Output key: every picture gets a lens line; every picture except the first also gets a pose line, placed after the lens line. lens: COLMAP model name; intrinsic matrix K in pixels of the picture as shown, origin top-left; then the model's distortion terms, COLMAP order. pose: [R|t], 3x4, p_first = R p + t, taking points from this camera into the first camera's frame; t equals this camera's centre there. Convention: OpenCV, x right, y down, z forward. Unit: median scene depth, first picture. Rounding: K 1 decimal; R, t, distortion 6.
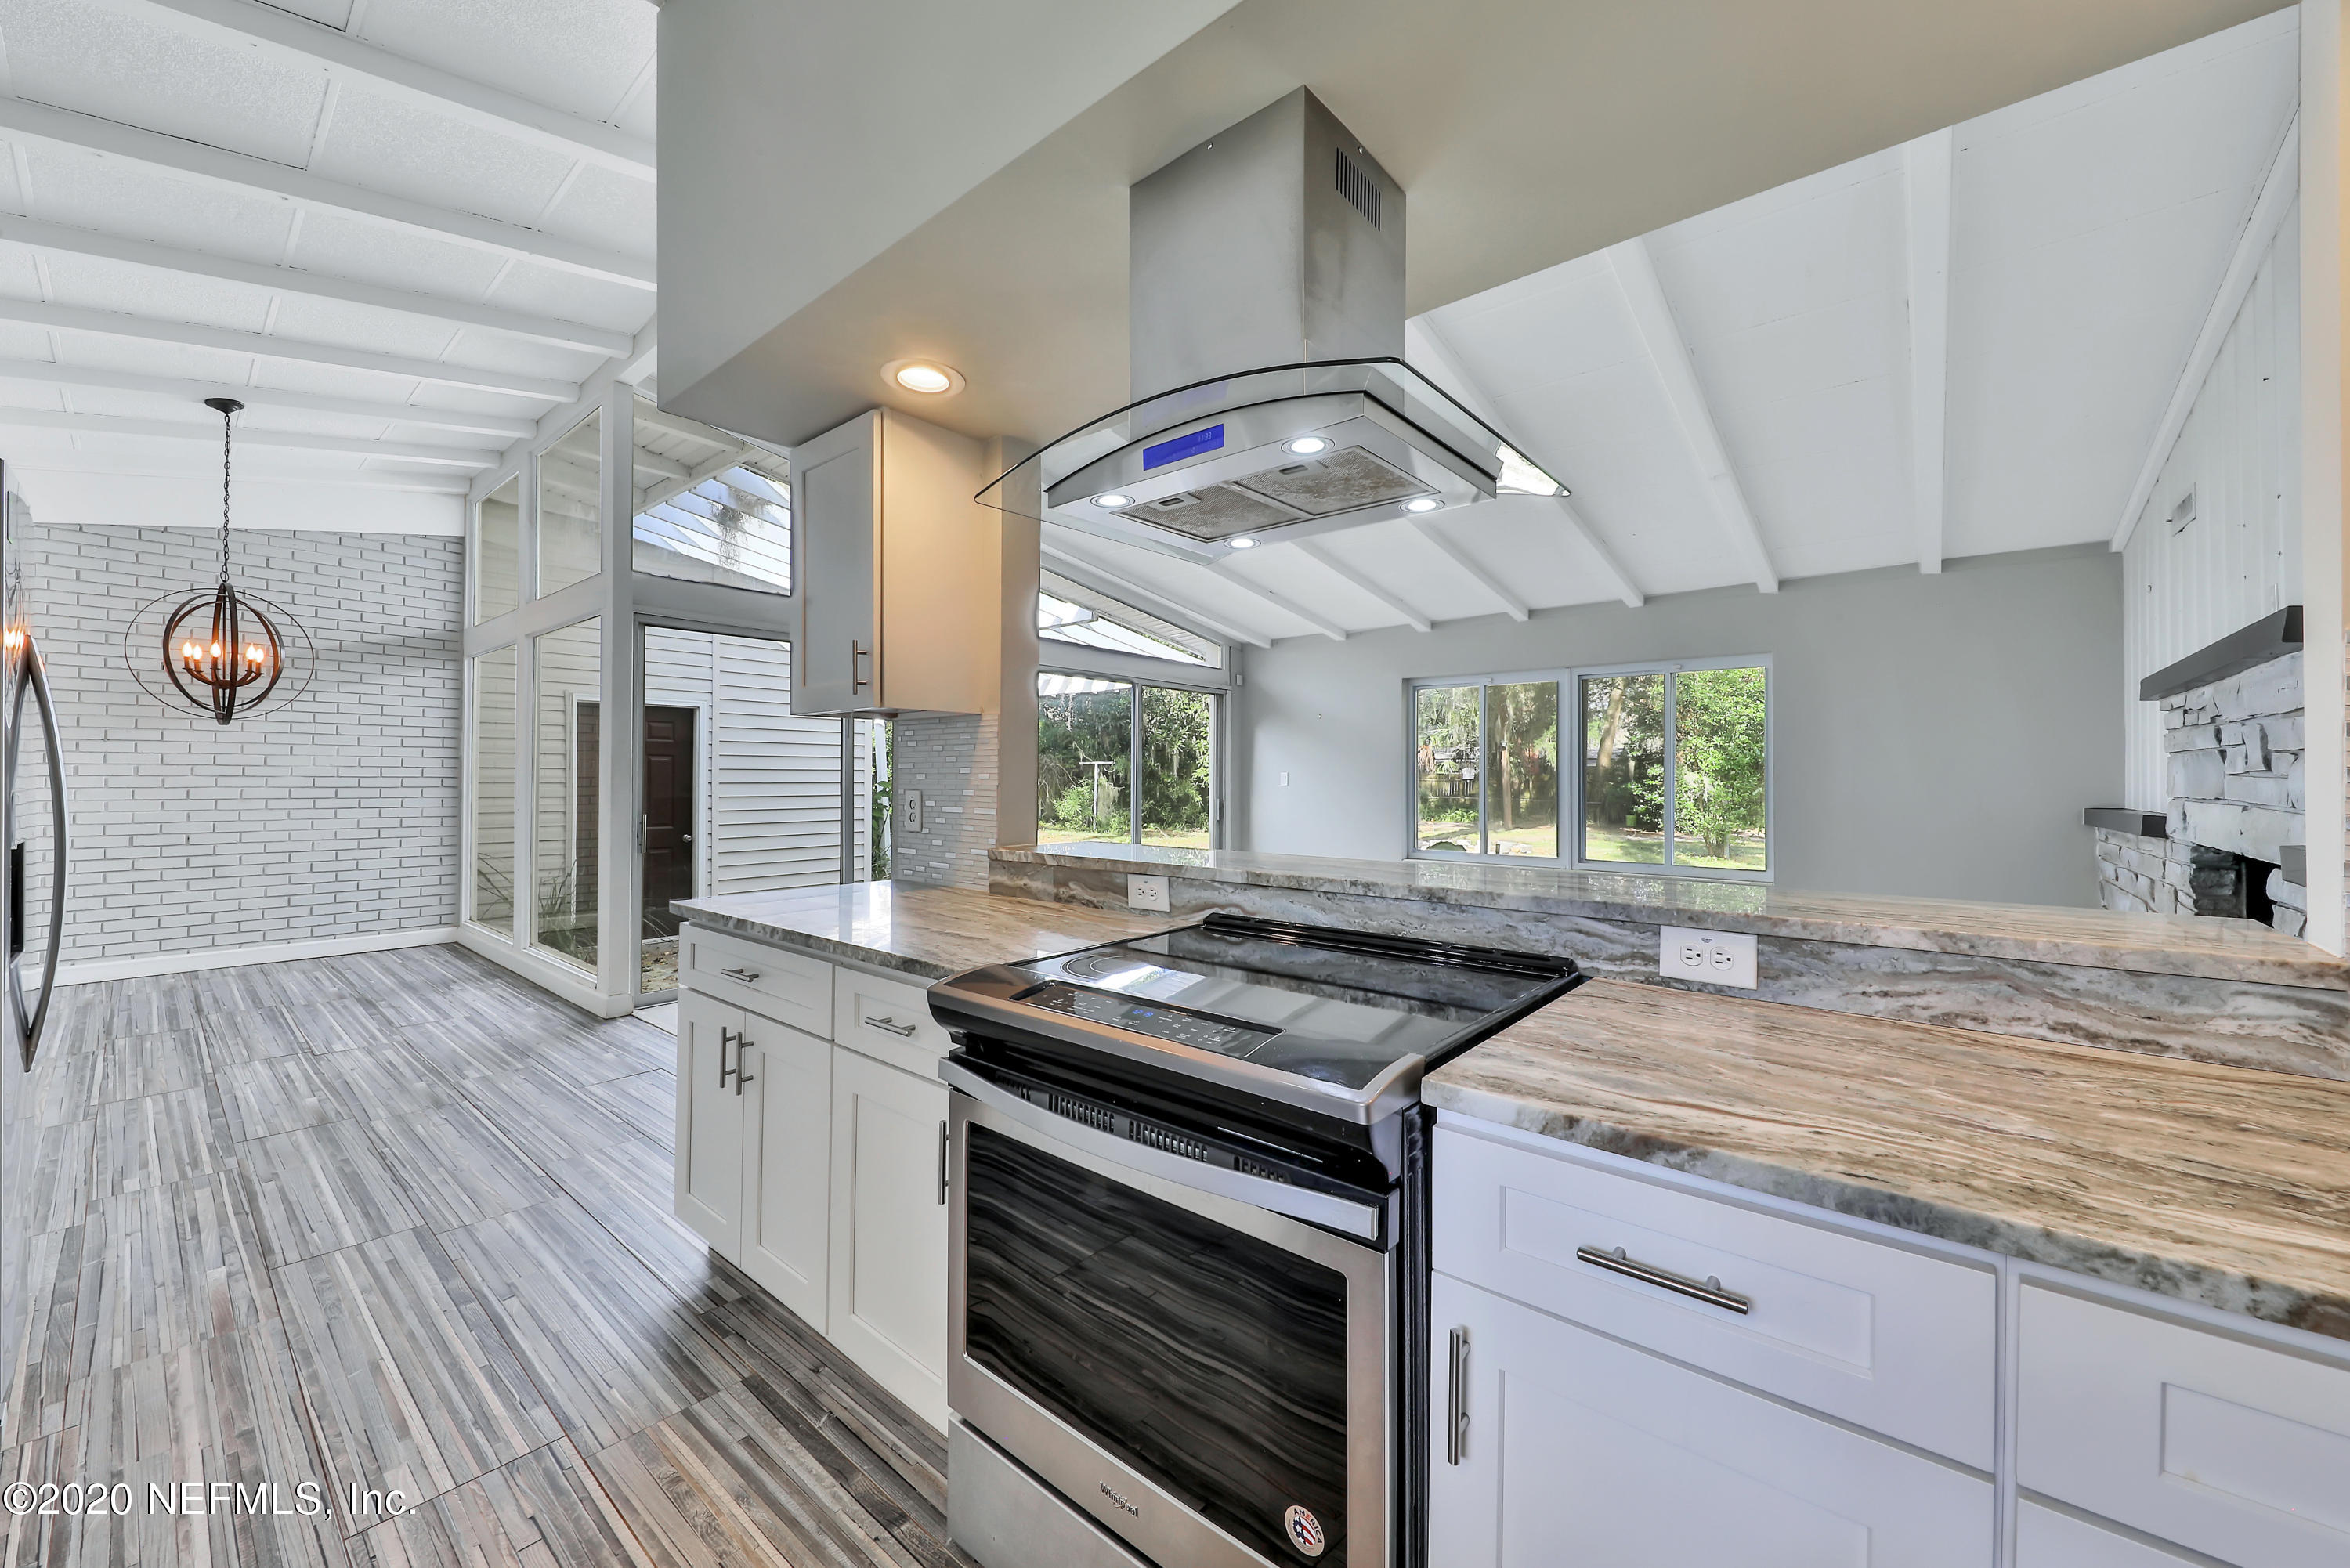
lens RADIAL K [[870.9, 0, 1175.9], [0, 870.9, 776.8], [0, 0, 1]] dist [-0.005960, -0.000640]
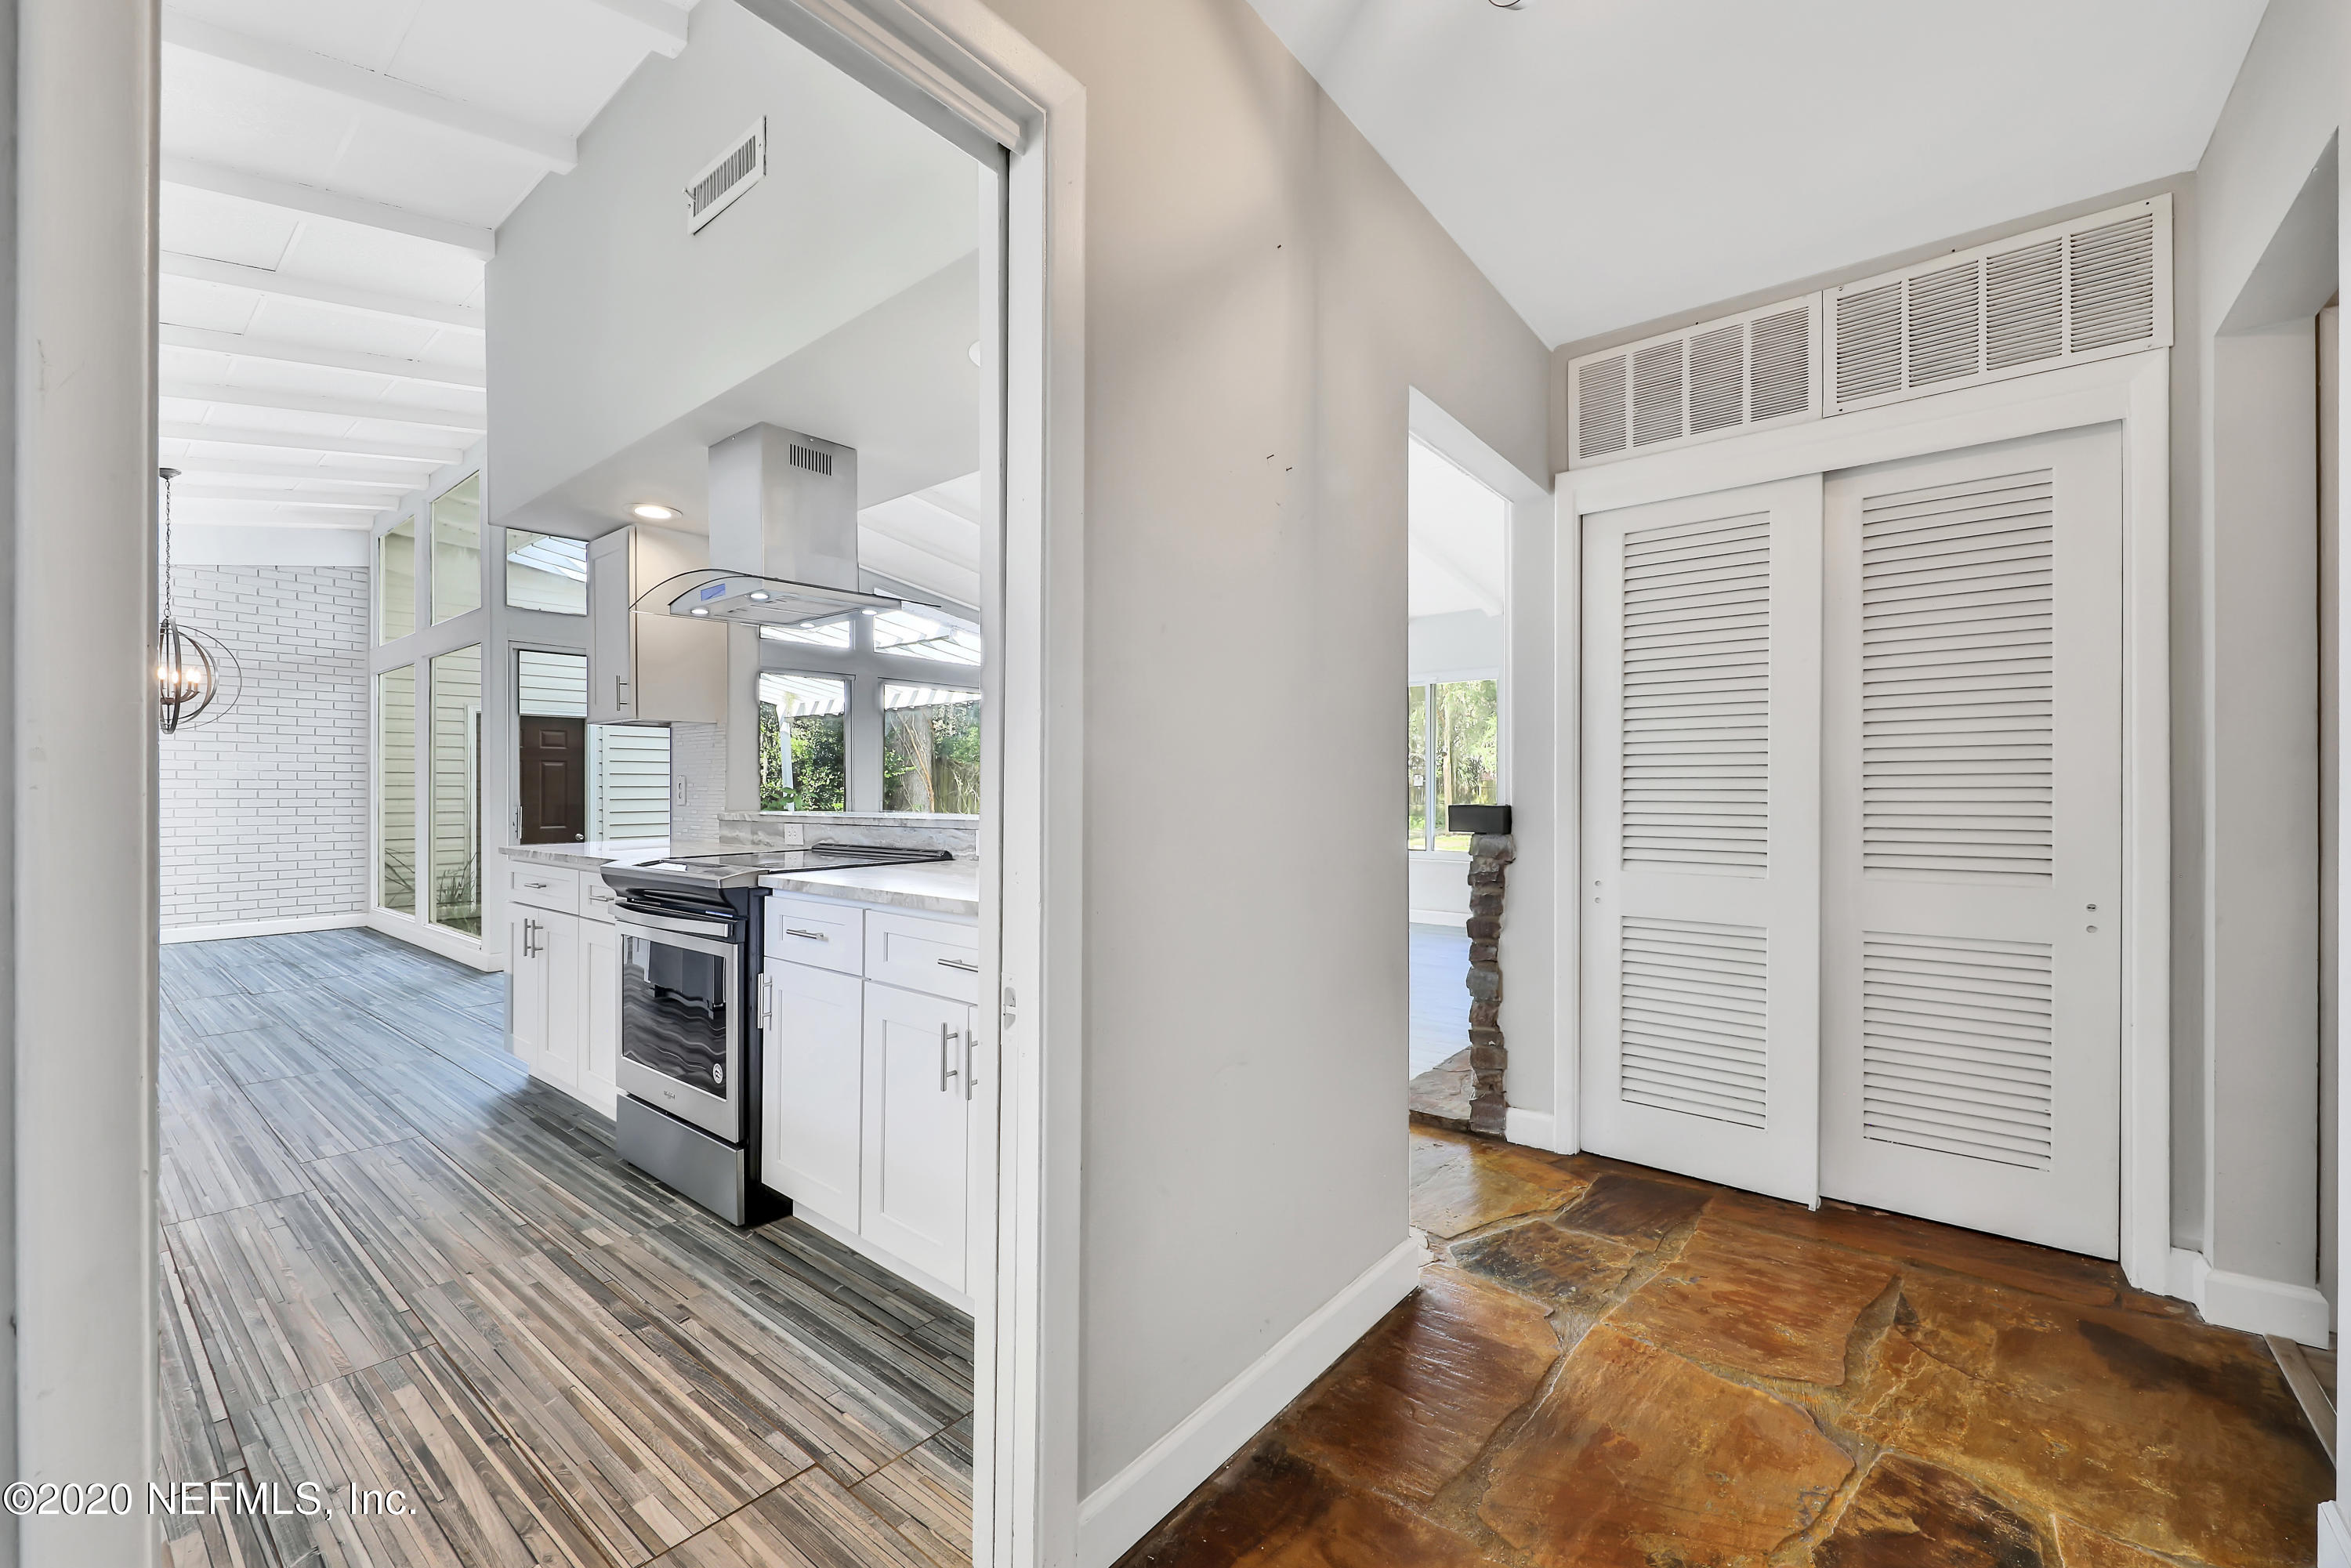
lens RADIAL K [[956.1, 0, 1172.1], [0, 956.1, 797.6], [0, 0, 1]] dist [-0.002067, 0.000409]
pose [[0.999970, -0.005344, 0.005536, 0.401202], [0.005294, 0.999946, 0.008971, 0.032097], [-0.005584, -0.008942, 0.999944, -0.466097]]
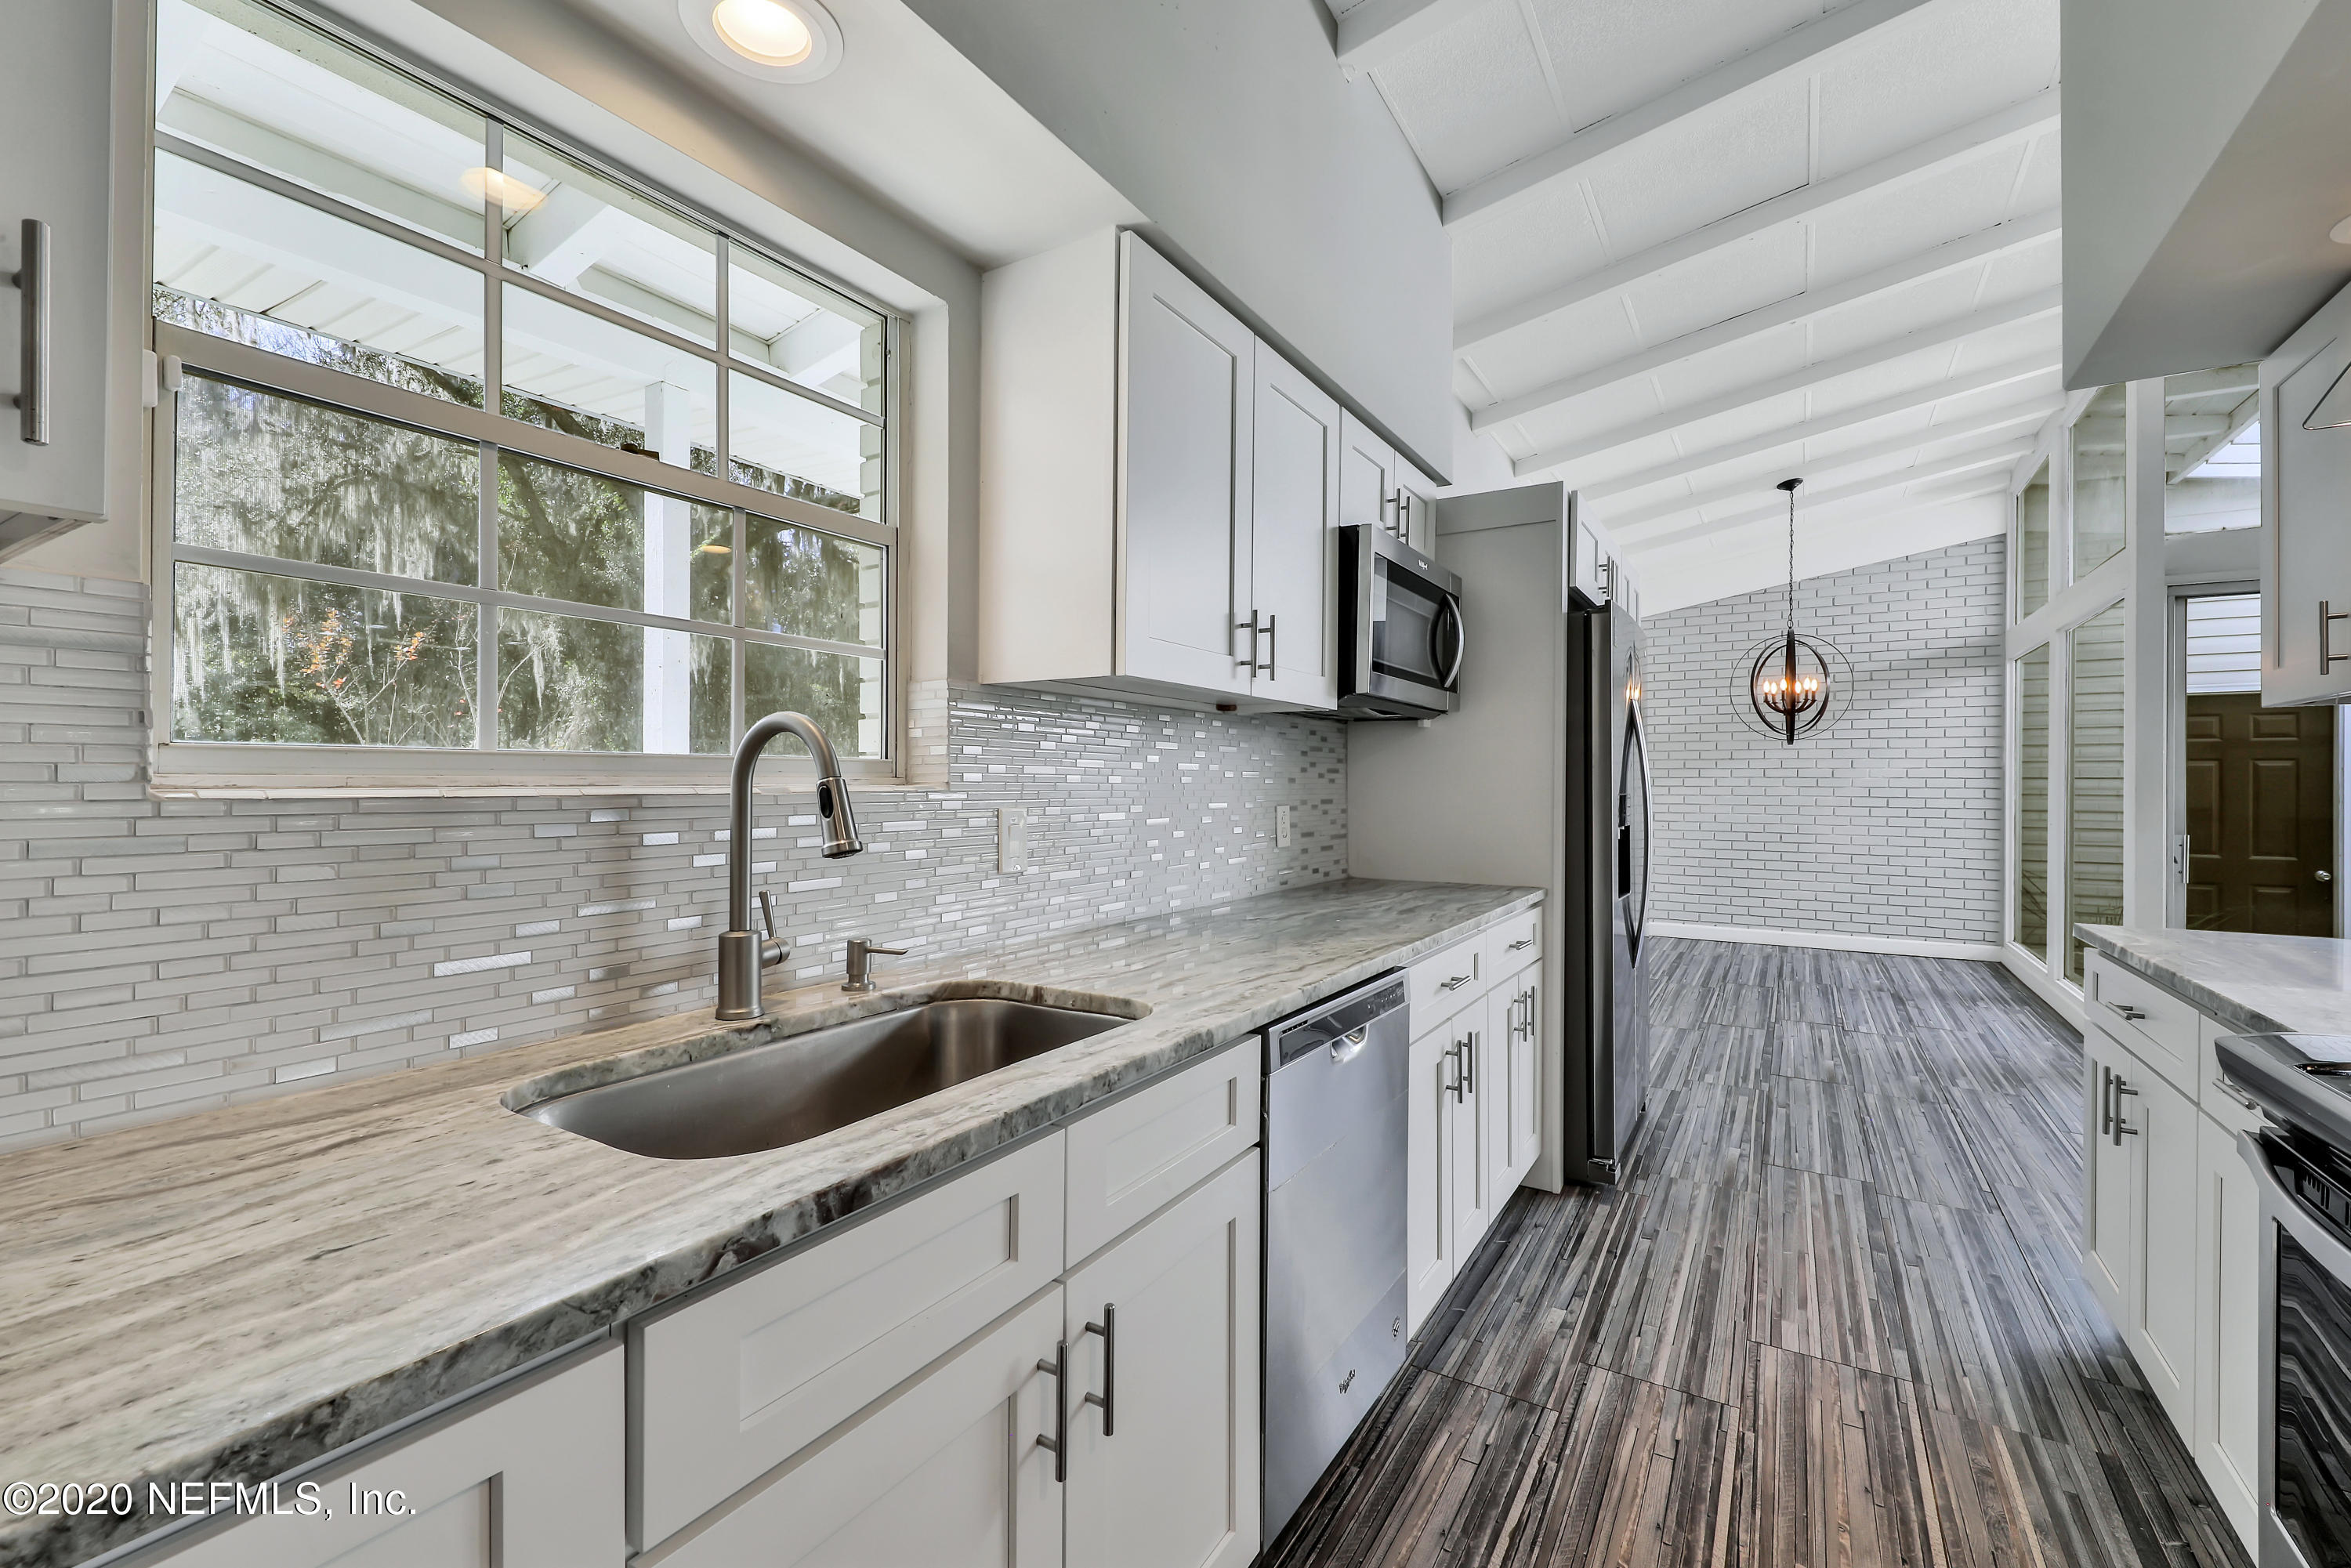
lens RADIAL K [[1004.3, 0, 1223.9], [0, 1004.3, 769.1], [0, 0, 1]] dist [0.002325, -0.000953]
pose [[0.169813, -0.016646, -0.985336, 0.209694], [-0.002821, 0.999845, -0.017377, 0.001849], [0.985472, 0.005730, 0.169739, -0.044093]]
